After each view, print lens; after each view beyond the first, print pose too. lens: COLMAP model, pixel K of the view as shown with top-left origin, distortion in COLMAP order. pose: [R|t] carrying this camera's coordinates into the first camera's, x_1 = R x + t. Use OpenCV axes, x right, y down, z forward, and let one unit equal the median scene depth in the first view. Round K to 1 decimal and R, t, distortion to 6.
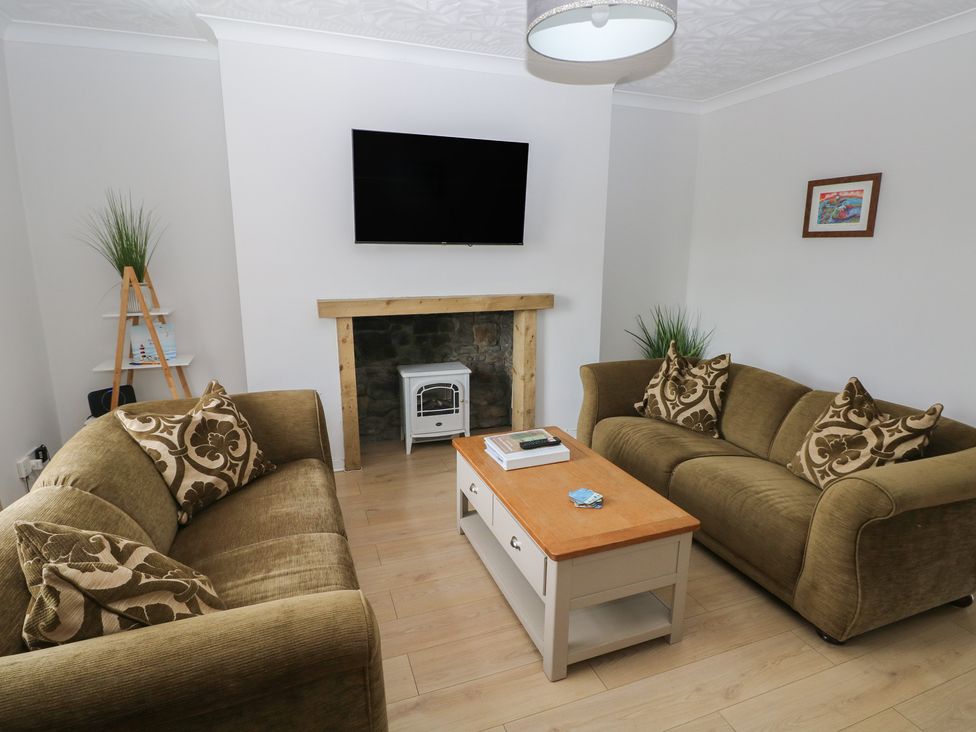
lens RADIAL K [[552.7, 0, 488.5], [0, 552.7, 373.1], [0, 0, 1]] dist [-0.000809, -0.011617]
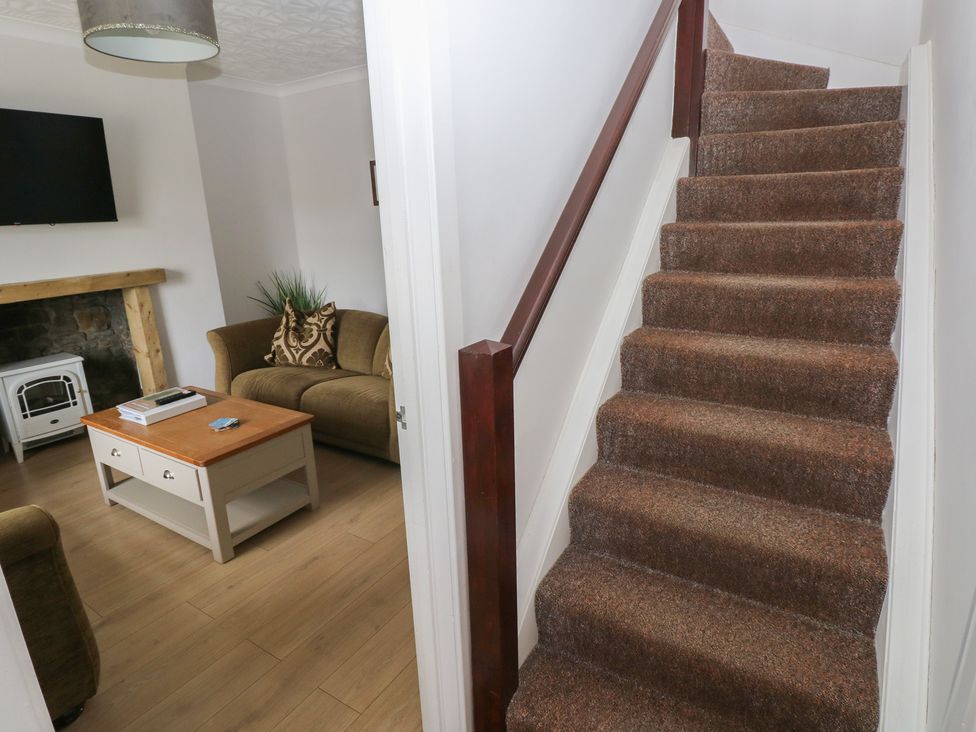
lens RADIAL K [[552.7, 0, 488.3], [0, 552.7, 362.6], [0, 0, 1]] dist [-0.000809, -0.011617]
pose [[0.801247, -0.189133, 0.567654, -0.015258], [0.168644, 0.981648, 0.089027, 0.046111], [-0.574075, 0.024399, 0.818439, -0.206230]]
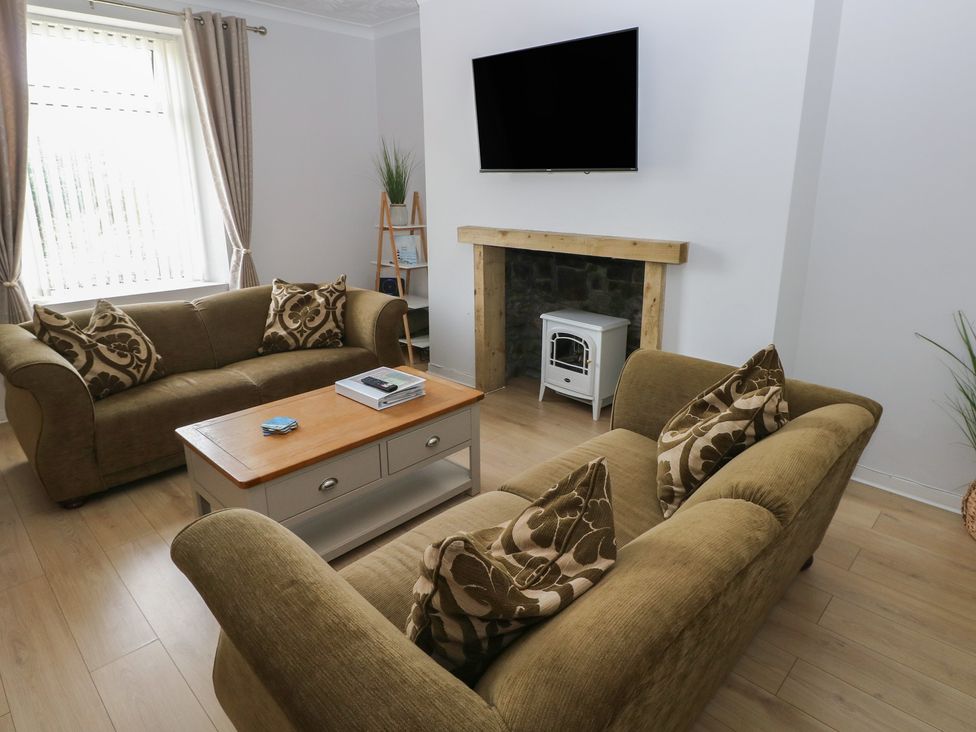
lens RADIAL K [[581.8, 0, 484.4], [0, 581.8, 357.0], [0, 0, 1]] dist [-0.036254, -0.000528]
pose [[0.408275, 0.257972, -0.875649, 0.831603], [-0.202694, 0.960912, 0.188584, -0.114802], [0.890071, 0.100495, 0.444605, 0.590292]]
